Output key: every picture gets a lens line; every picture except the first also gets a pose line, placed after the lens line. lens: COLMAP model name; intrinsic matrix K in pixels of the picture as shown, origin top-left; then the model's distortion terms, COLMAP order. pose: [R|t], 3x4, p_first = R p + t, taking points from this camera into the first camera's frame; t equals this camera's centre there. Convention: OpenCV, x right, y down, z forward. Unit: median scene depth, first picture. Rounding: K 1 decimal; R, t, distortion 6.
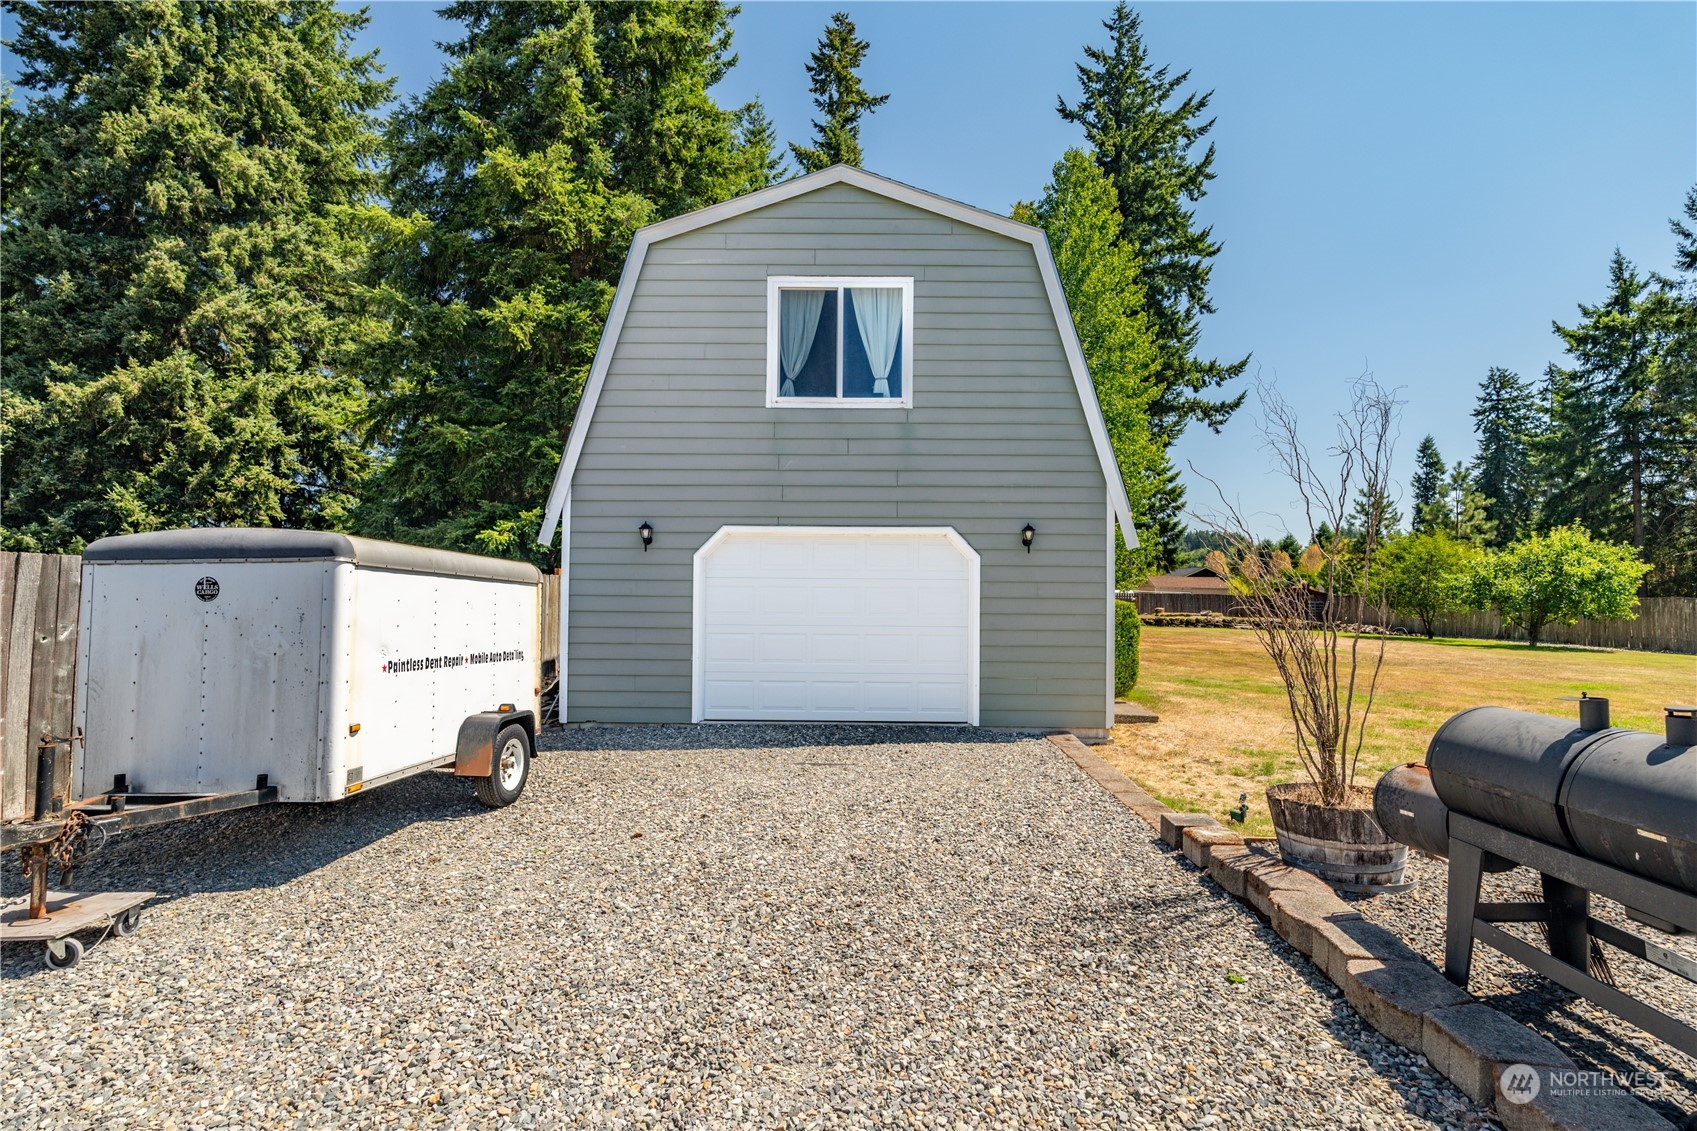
lens RADIAL K [[798.8, 0, 846.3], [0, 798.8, 563.8], [0, 0, 1]] dist [0.003702, 0.001146]
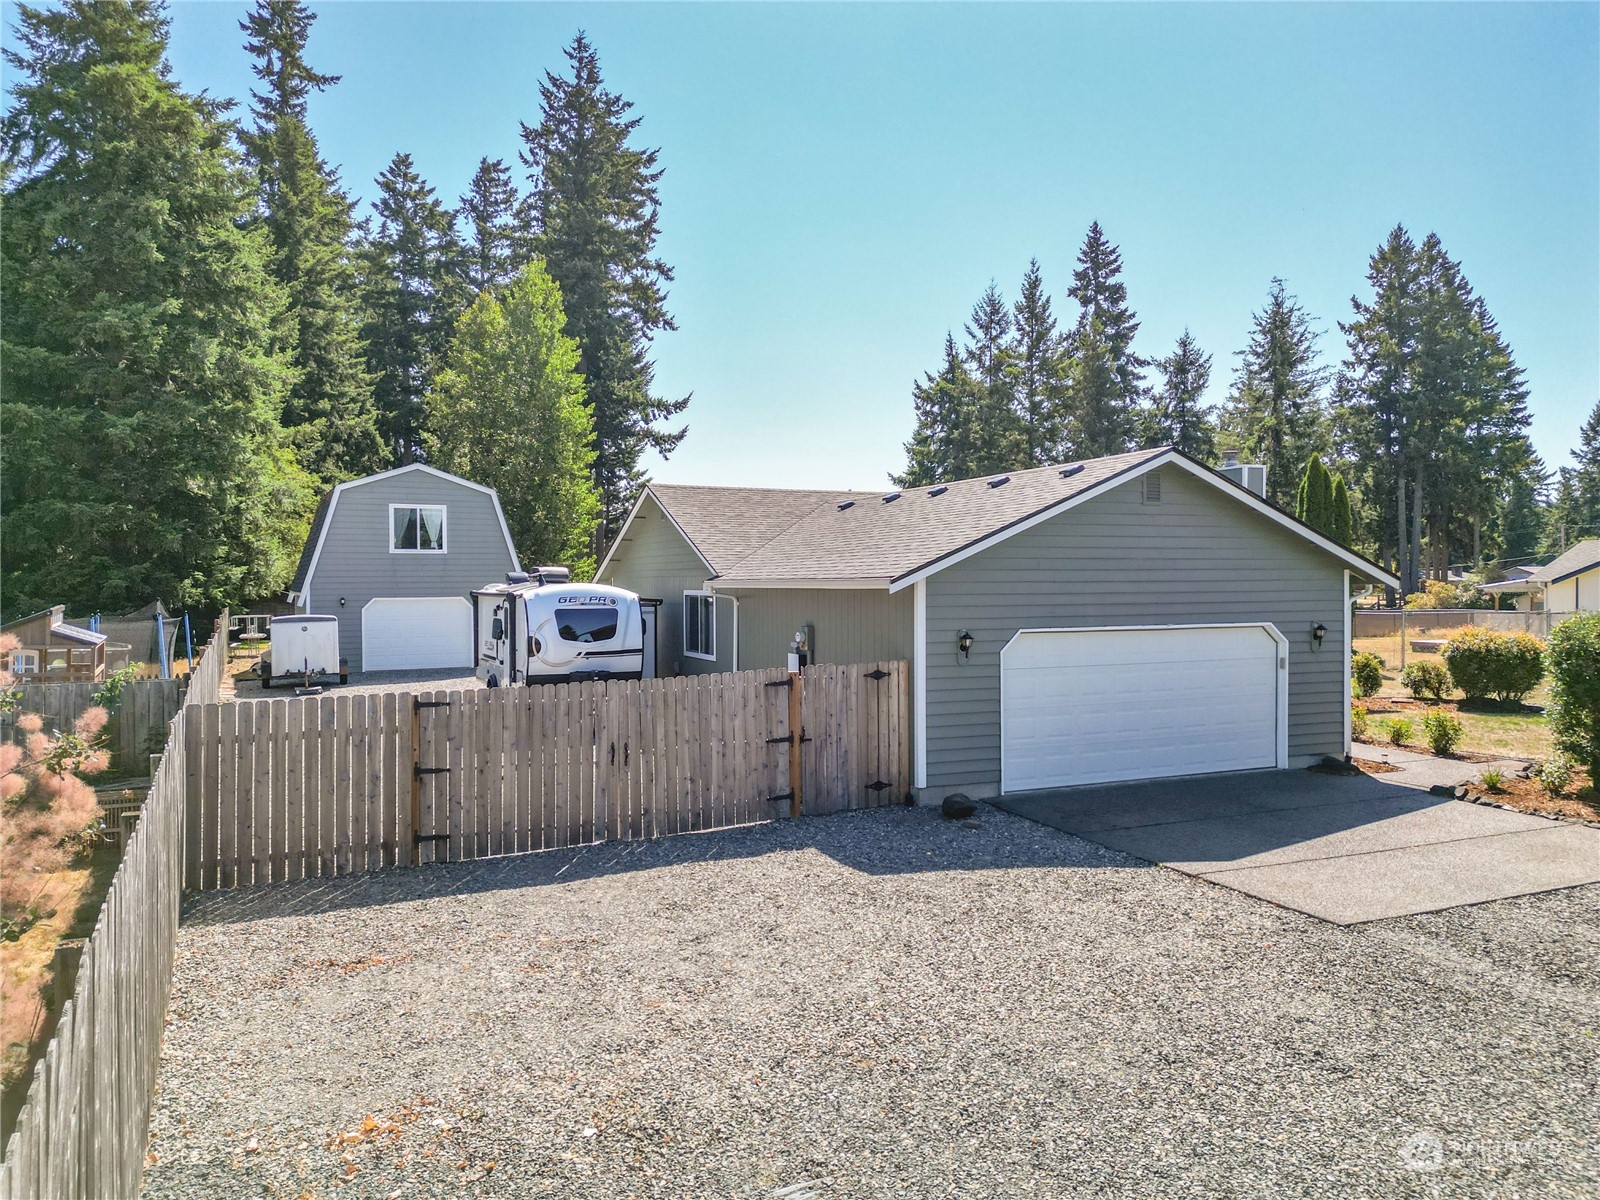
lens RADIAL K [[1133.0, 0, 806.8], [0, 1133.0, 623.9], [0, 0, 1]] dist [0.057178, -0.046231]
pose [[0.887117, -0.029312, 0.460614, -0.137147], [-0.002915, 0.997606, 0.069099, -0.050135], [-0.461536, -0.062642, 0.884907, -0.661469]]
